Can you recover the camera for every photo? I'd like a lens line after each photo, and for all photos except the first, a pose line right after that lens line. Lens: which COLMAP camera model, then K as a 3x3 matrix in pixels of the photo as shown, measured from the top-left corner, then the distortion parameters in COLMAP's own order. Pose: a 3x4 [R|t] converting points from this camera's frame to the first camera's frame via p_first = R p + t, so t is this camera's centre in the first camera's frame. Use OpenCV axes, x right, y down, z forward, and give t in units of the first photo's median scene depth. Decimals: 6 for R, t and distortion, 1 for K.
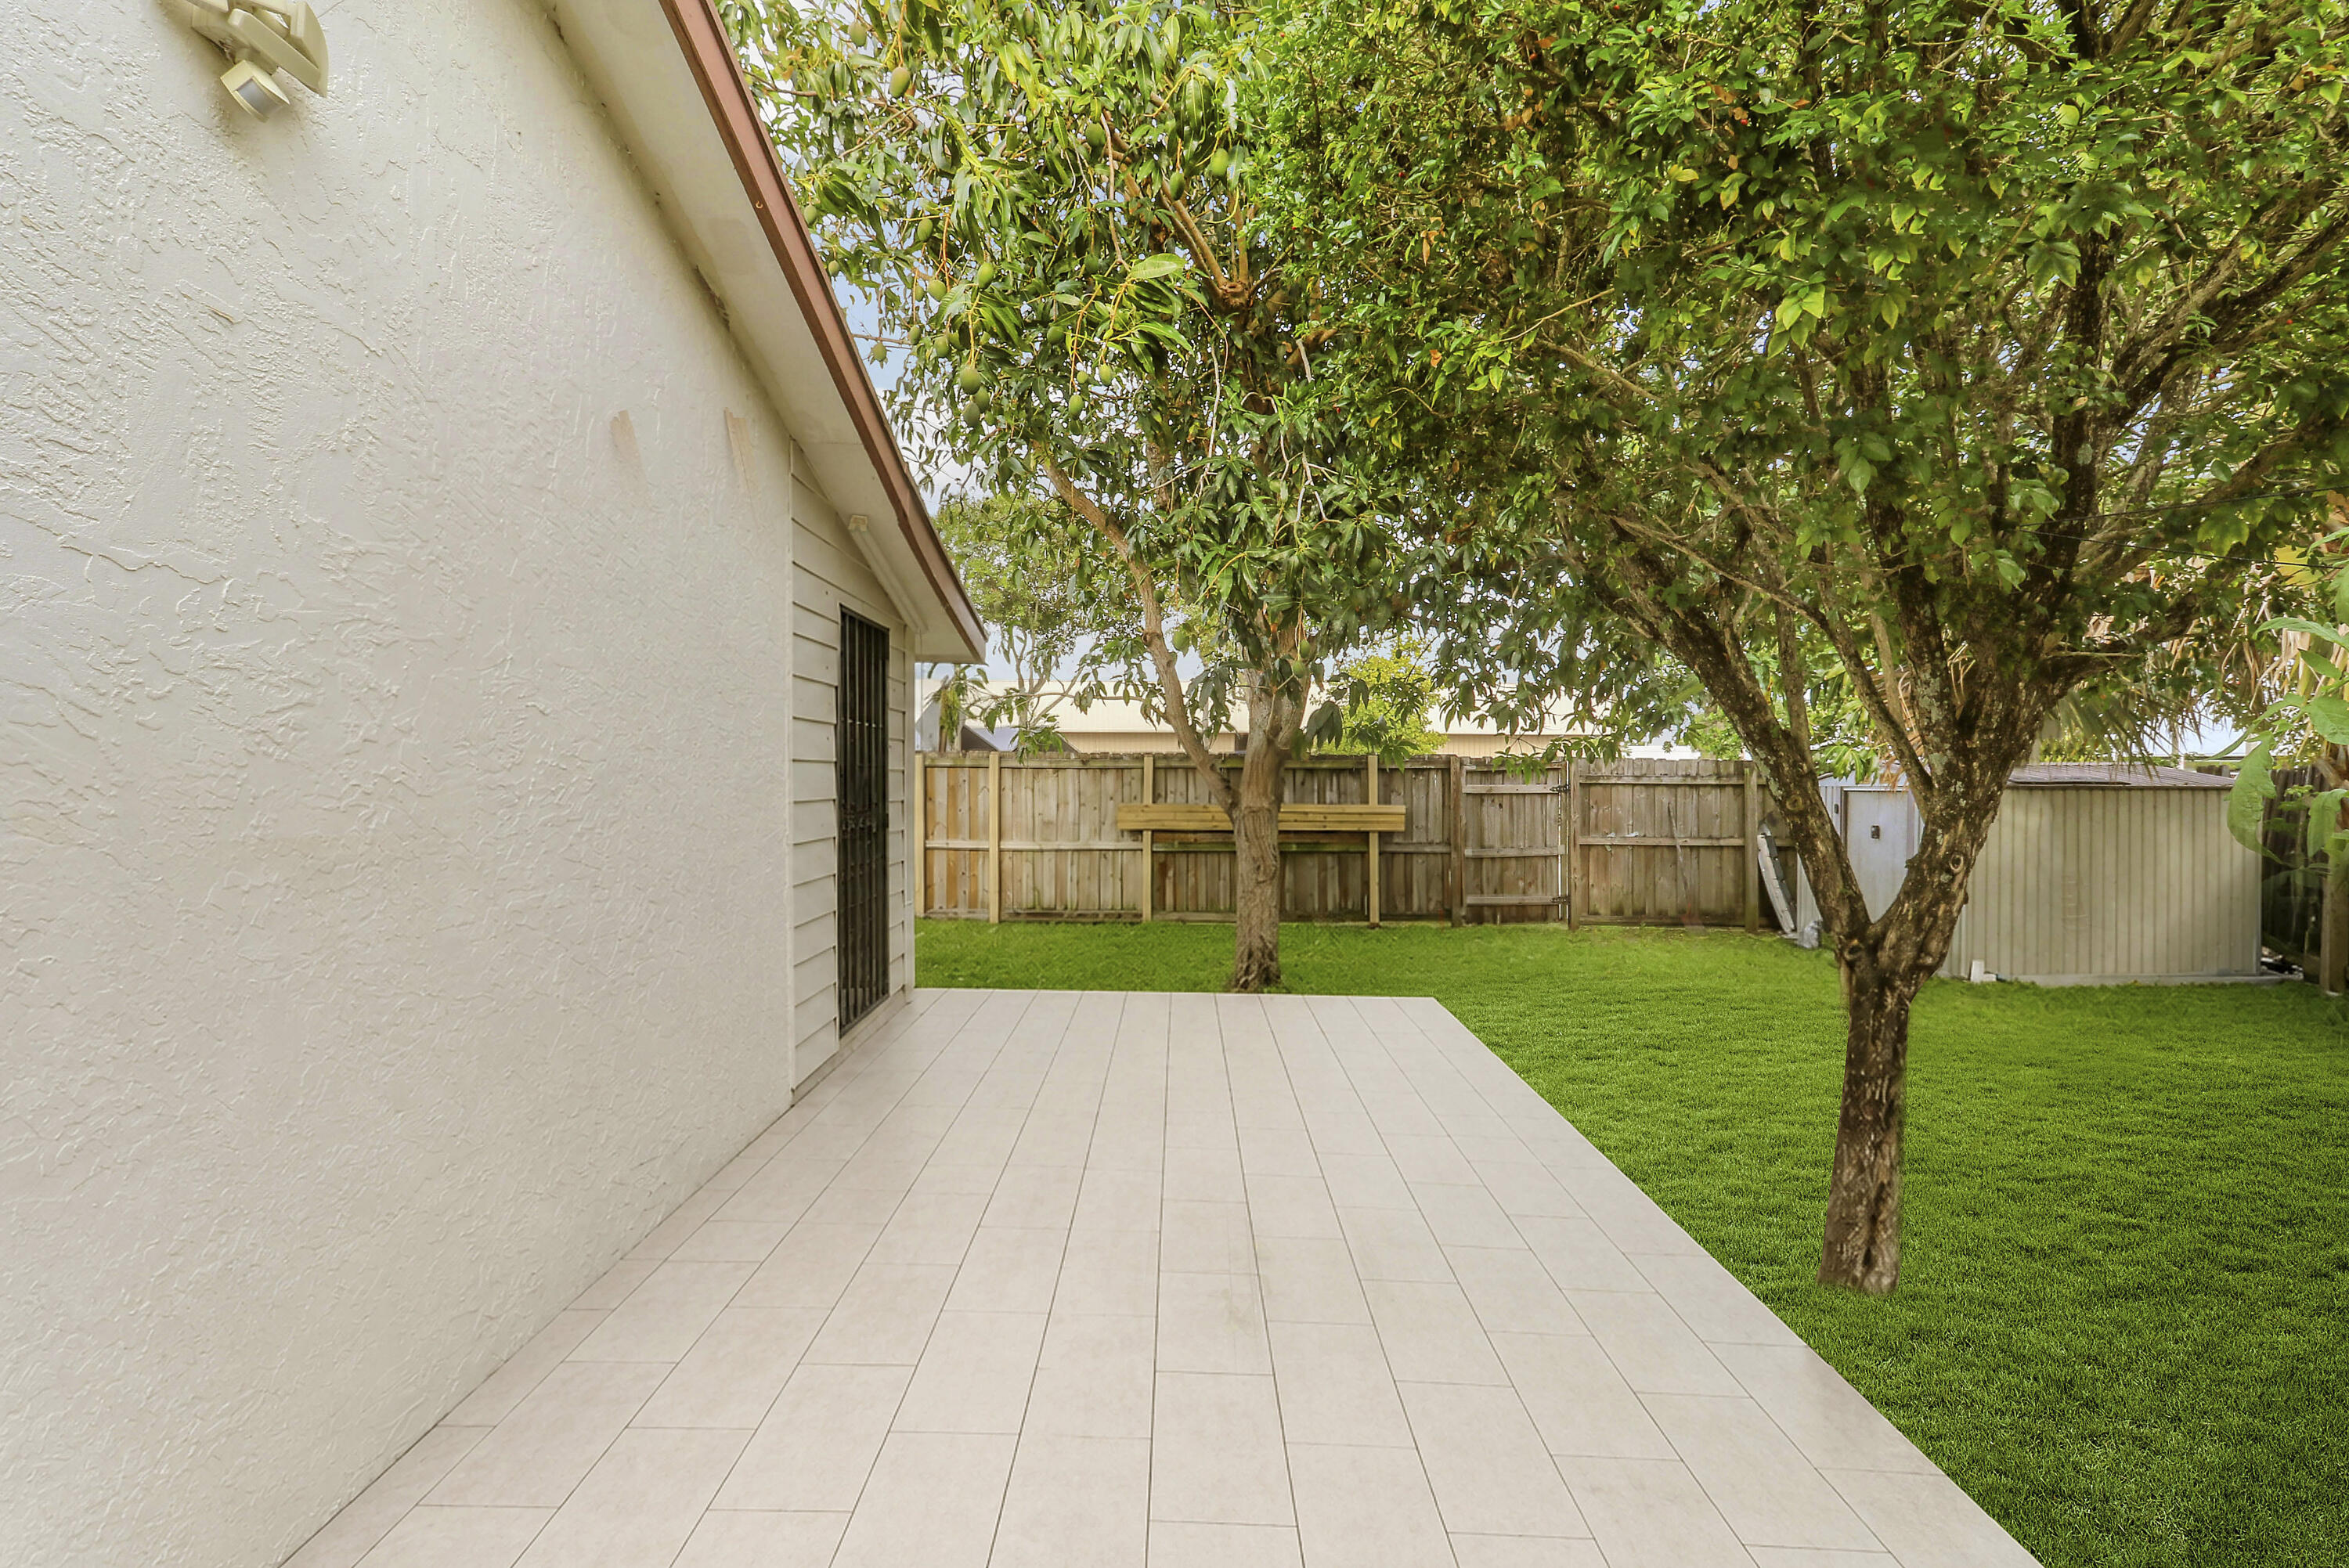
lens RADIAL K [[1109.6, 0, 1189.3], [0, 1109.6, 783.6], [0, 0, 1]] dist [-0.004009, -0.002103]
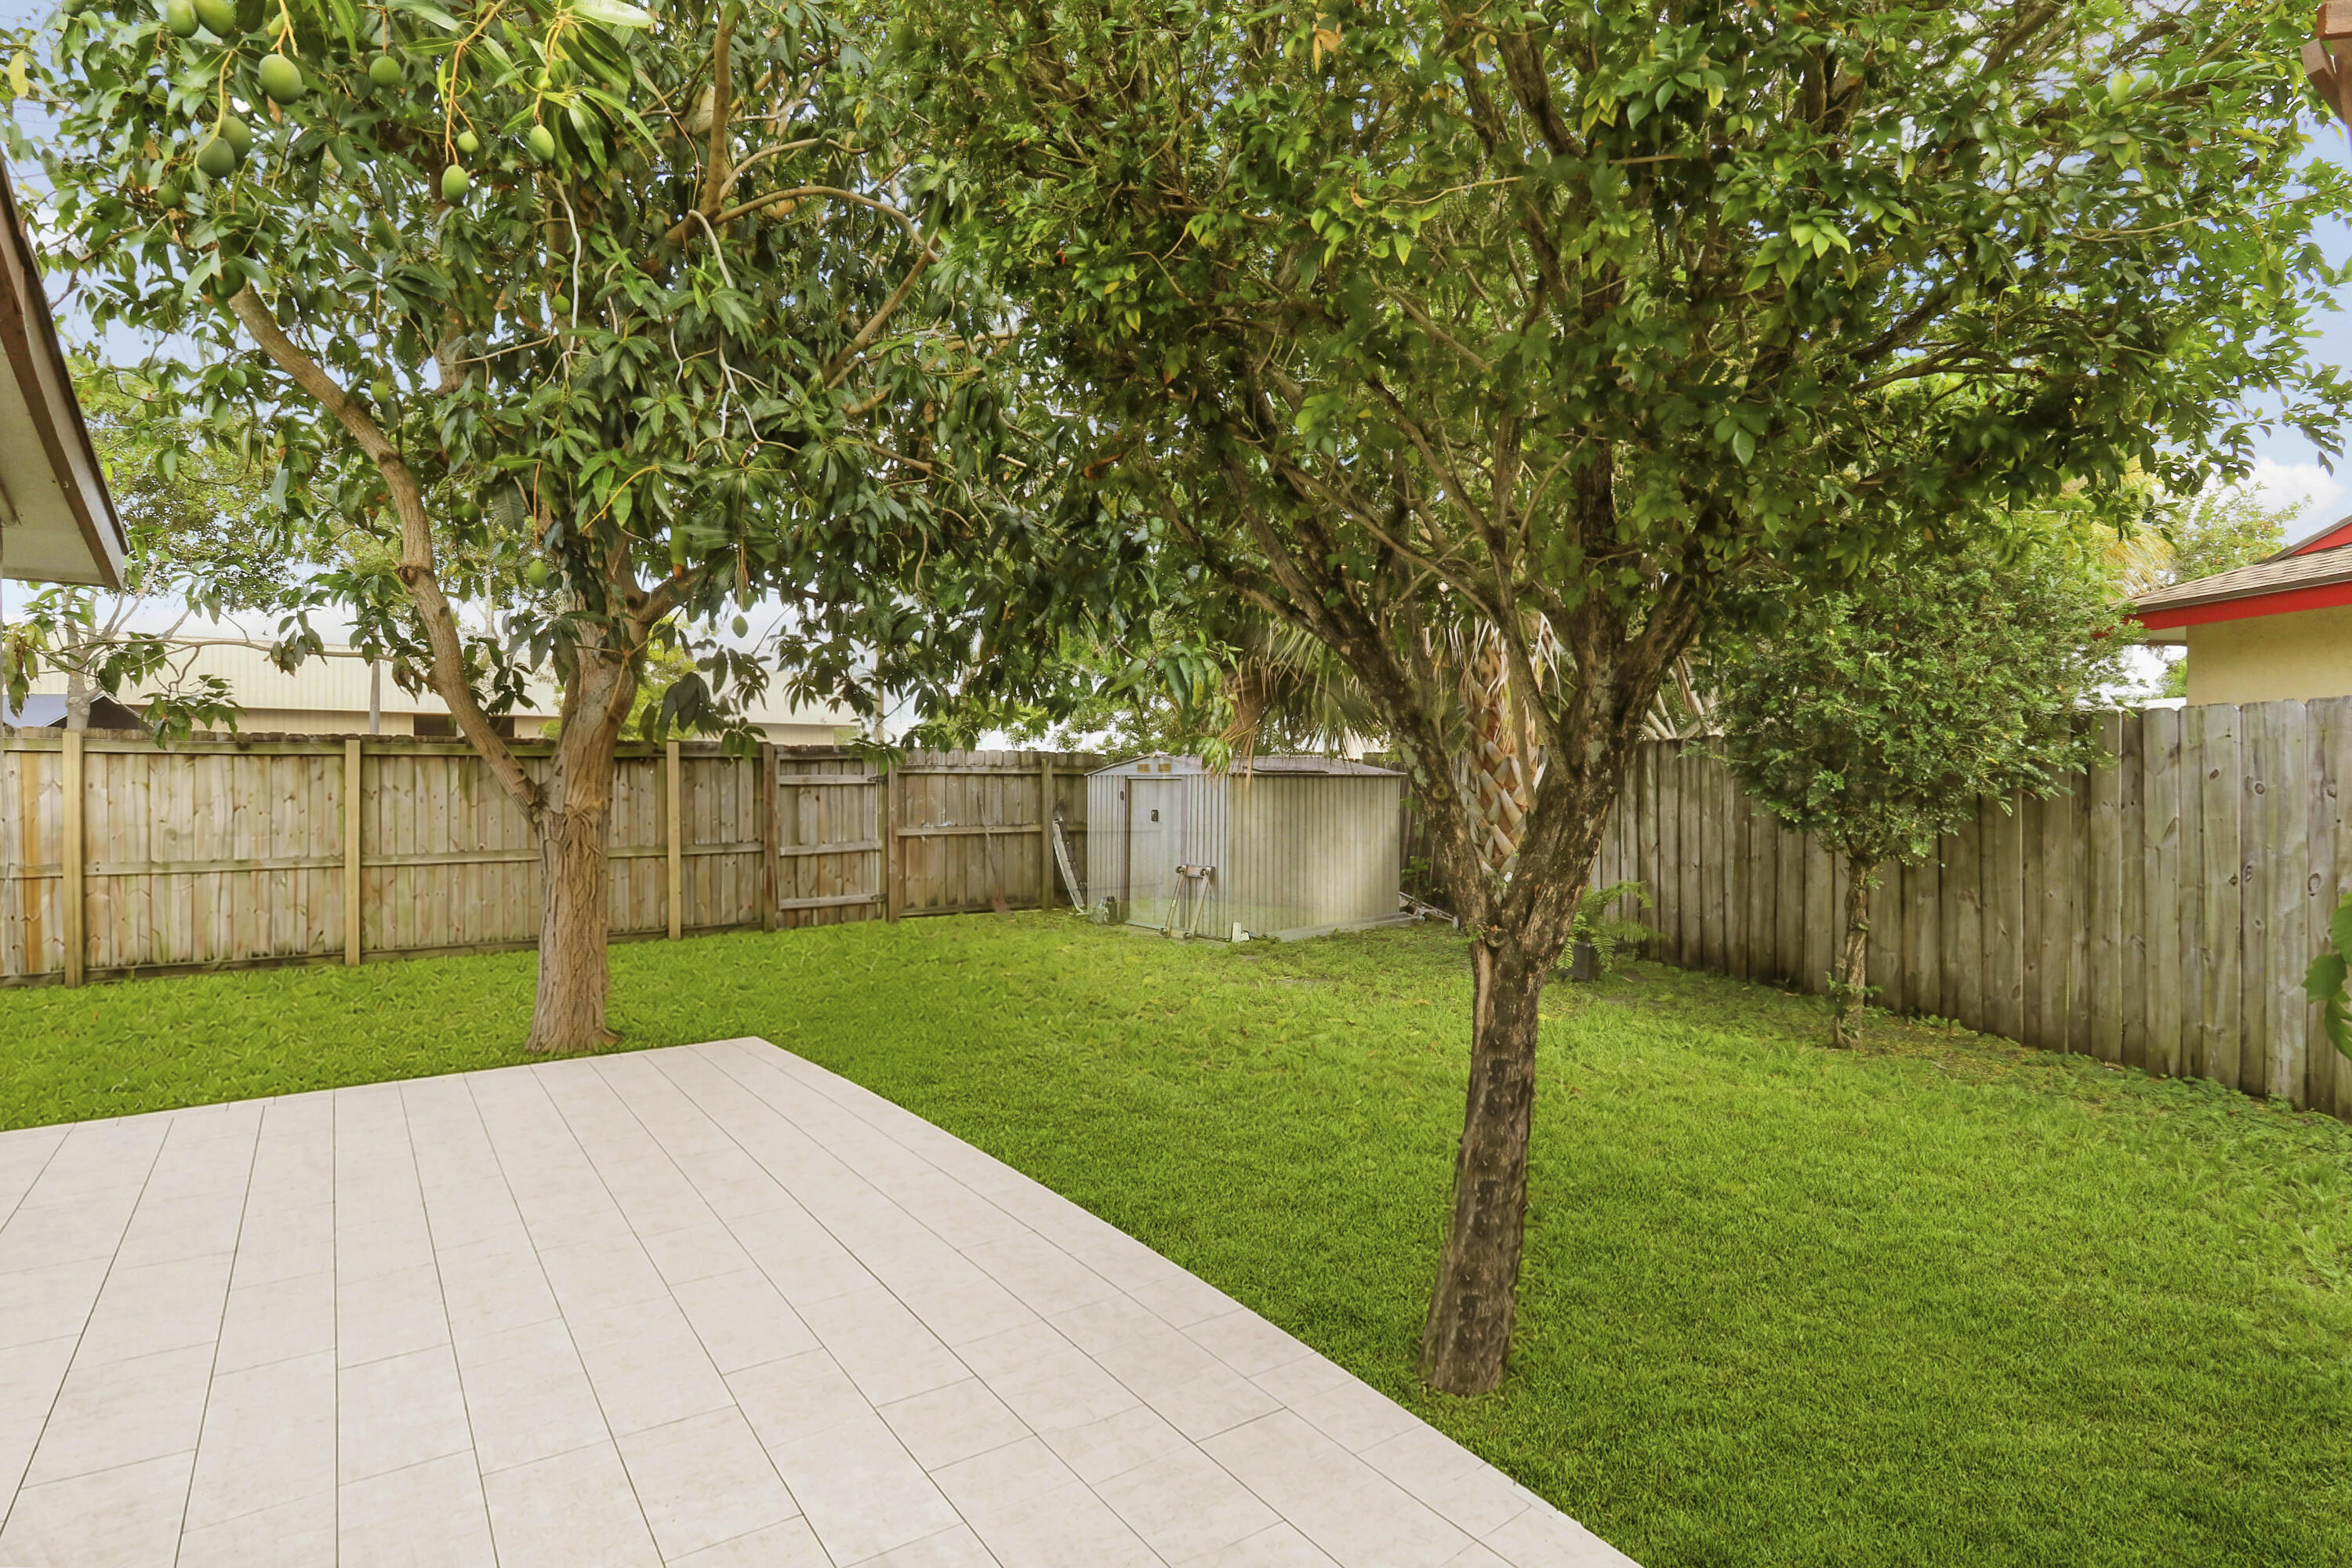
lens RADIAL K [[1111.2, 0, 1129.2], [0, 1111.2, 770.7], [0, 0, 1]] dist [-0.004009, -0.002103]
pose [[0.796099, -0.003095, 0.605158, -0.072853], [0.005182, 0.999985, -0.001703, -0.000081], [-0.605144, 0.004492, 0.796104, 0.106339]]
